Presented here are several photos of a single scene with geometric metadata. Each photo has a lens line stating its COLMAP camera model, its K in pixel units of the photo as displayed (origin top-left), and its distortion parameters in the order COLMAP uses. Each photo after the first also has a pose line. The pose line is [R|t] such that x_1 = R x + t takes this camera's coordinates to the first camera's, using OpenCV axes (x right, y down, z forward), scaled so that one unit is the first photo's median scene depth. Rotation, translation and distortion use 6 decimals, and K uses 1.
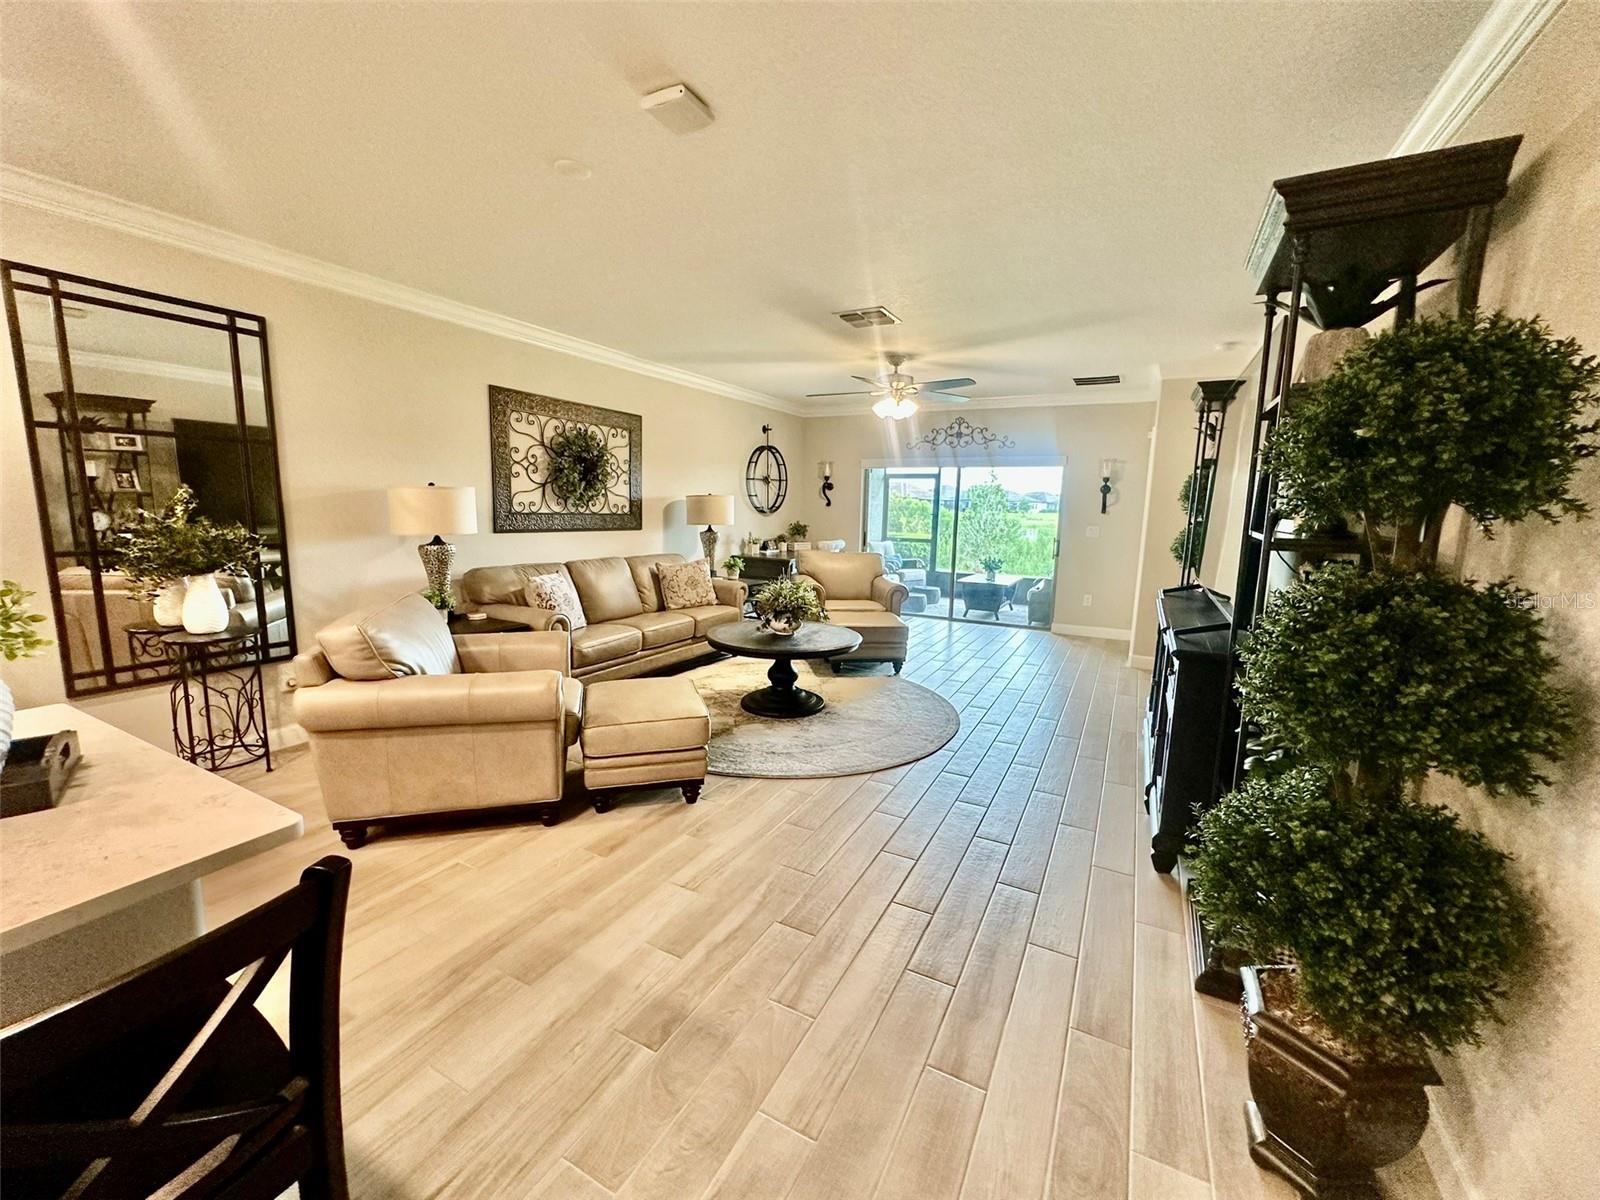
lens RADIAL K [[638.6, 0, 800.0], [0, 638.6, 600.0], [0, 0, 1]] dist [-0.003126, 0.000487]
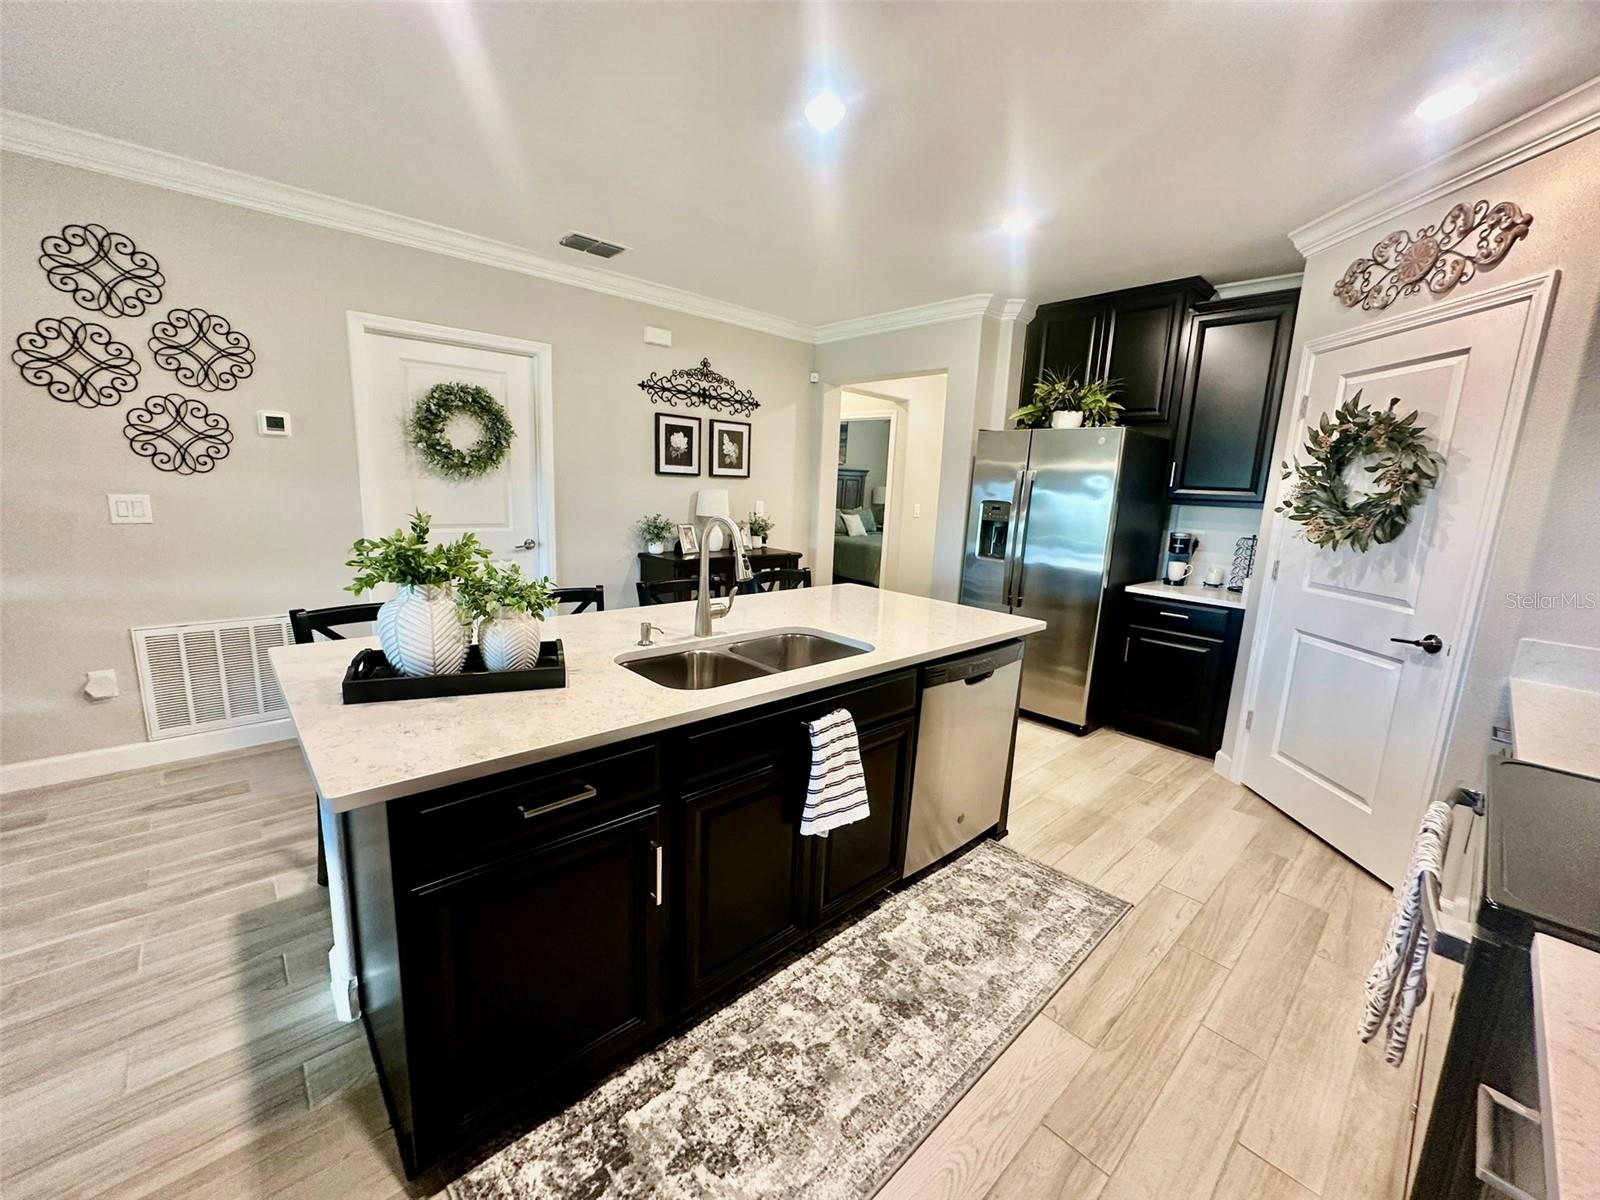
lens RADIAL K [[638.6, 0, 800.0], [0, 638.6, 600.0], [0, 0, 1]] dist [-0.003126, 0.000487]
pose [[-0.941335, -0.123783, 0.313953, -0.485640], [-0.014386, 0.944176, 0.329126, -0.068647], [-0.337167, 0.305302, -0.890567, 0.366639]]
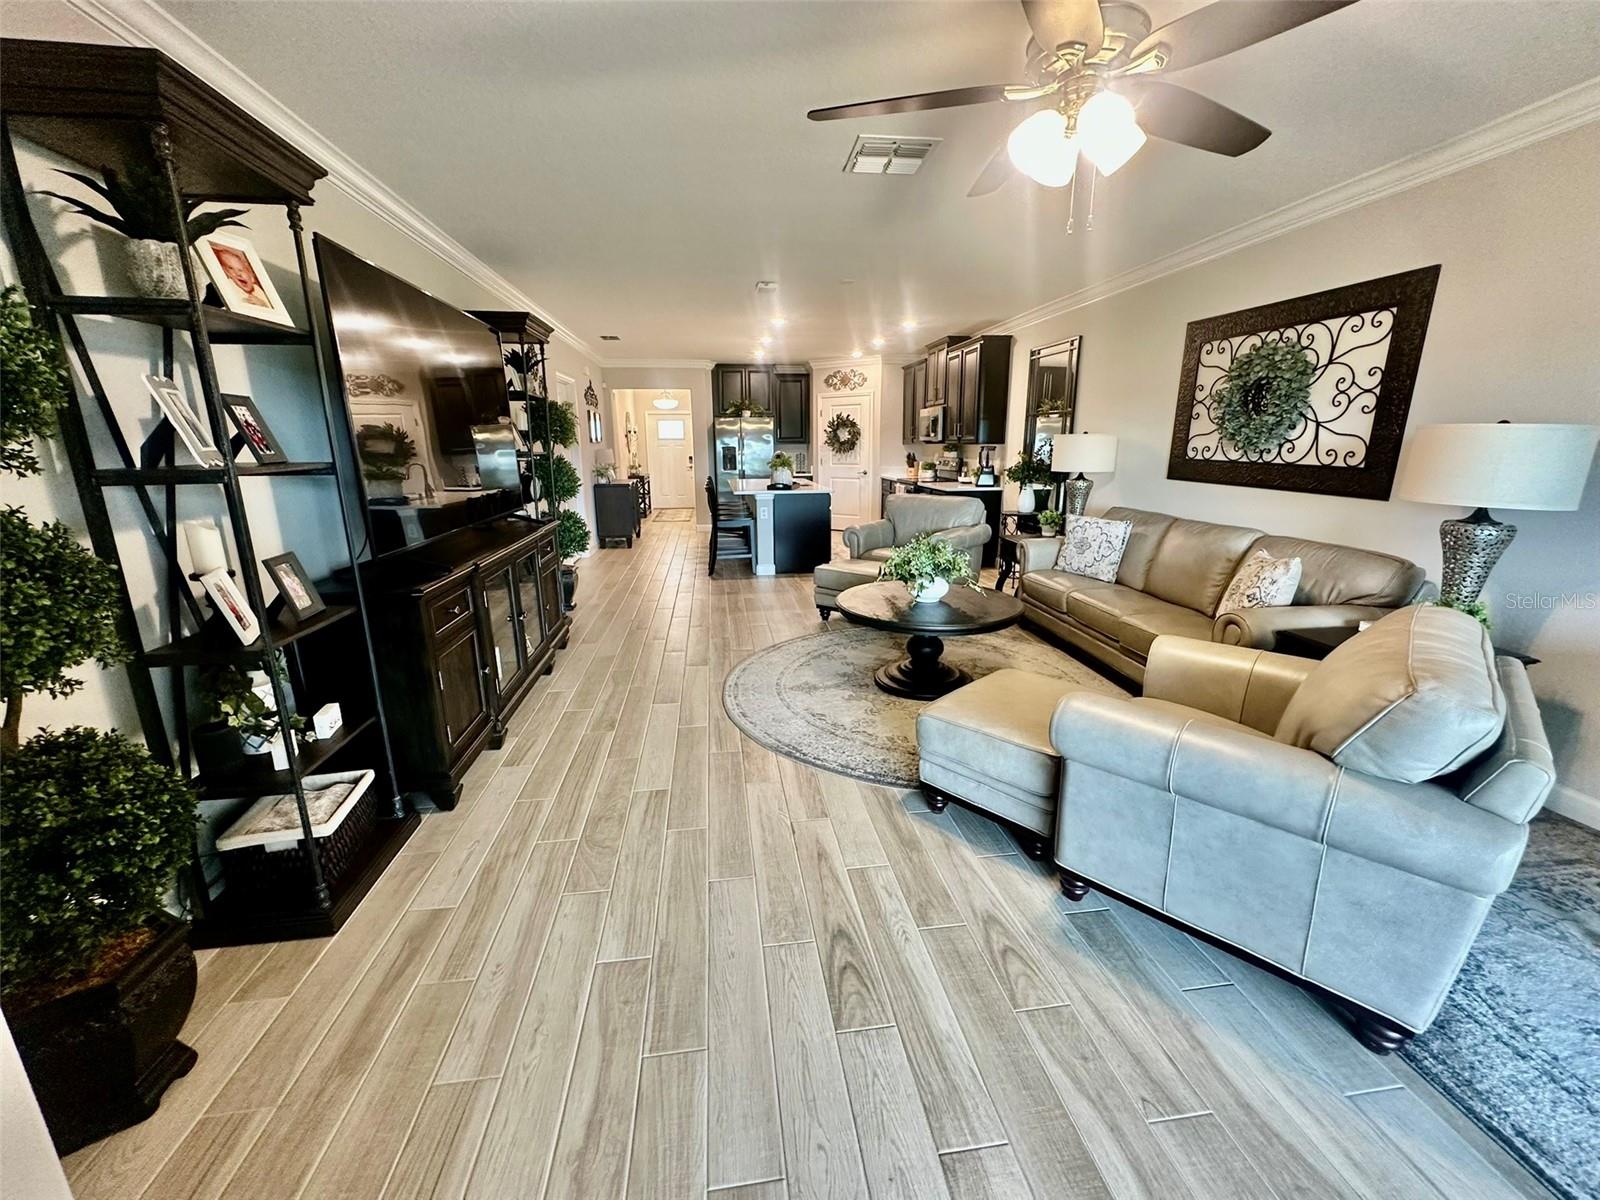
lens RADIAL K [[638.6, 0, 800.0], [0, 638.6, 600.0], [0, 0, 1]] dist [-0.003126, 0.000487]
pose [[-0.812883, 0.121065, -0.569705, 0.474390], [-0.101758, 0.933592, 0.343586, -0.176468], [0.573469, 0.337268, -0.746582, 1.230573]]
